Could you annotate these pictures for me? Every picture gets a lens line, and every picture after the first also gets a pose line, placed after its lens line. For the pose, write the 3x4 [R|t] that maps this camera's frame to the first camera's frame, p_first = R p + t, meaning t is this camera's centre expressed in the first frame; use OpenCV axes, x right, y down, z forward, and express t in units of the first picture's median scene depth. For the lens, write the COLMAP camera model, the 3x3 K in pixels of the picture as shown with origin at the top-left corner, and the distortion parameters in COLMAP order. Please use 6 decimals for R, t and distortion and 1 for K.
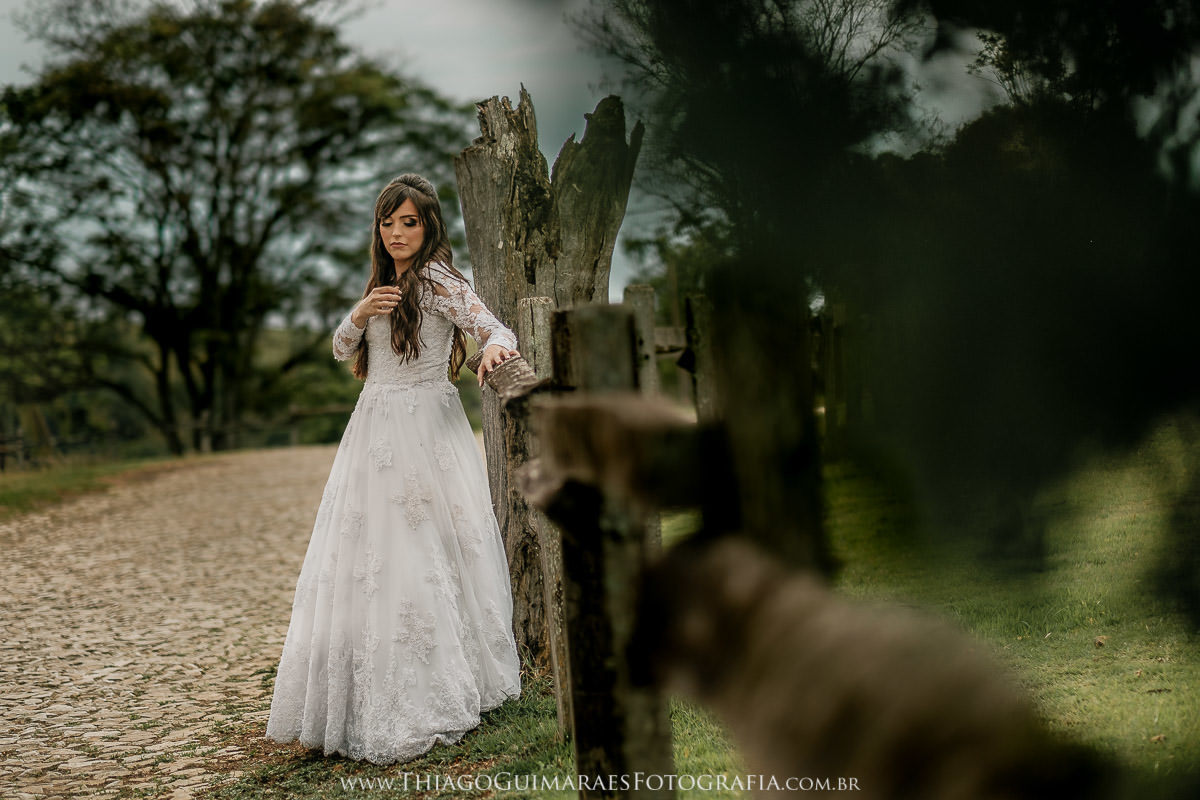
lens RADIAL K [[2926.8, 0, 600.0], [0, 2926.8, 400.0], [0, 0, 1]] dist [0.051233, 0.363694]
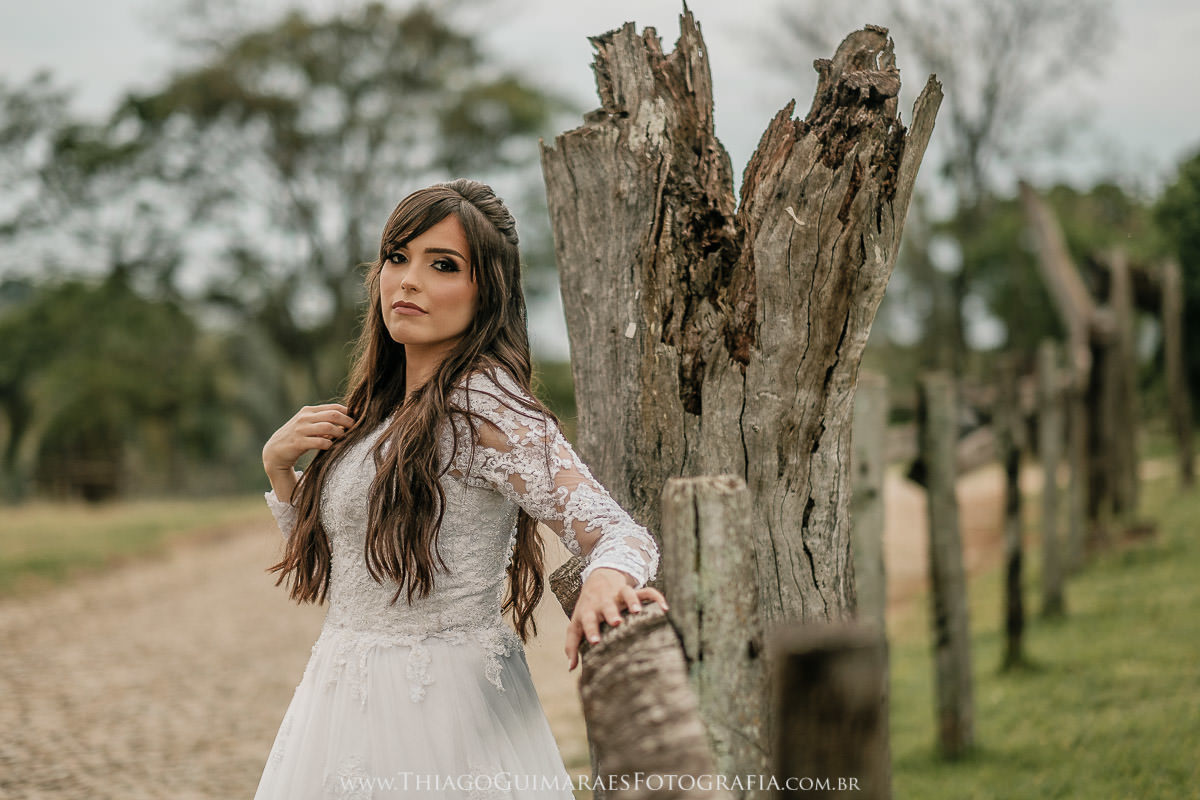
lens RADIAL K [[2926.8, 0, 600.0], [0, 2926.8, 400.0], [0, 0, 1]] dist [0.051233, 0.363694]
pose [[0.998377, 0.028257, -0.049442, -0.014966], [-0.028595, 0.999572, -0.006137, -0.038487], [0.049248, 0.007541, 0.998758, 0.521182]]
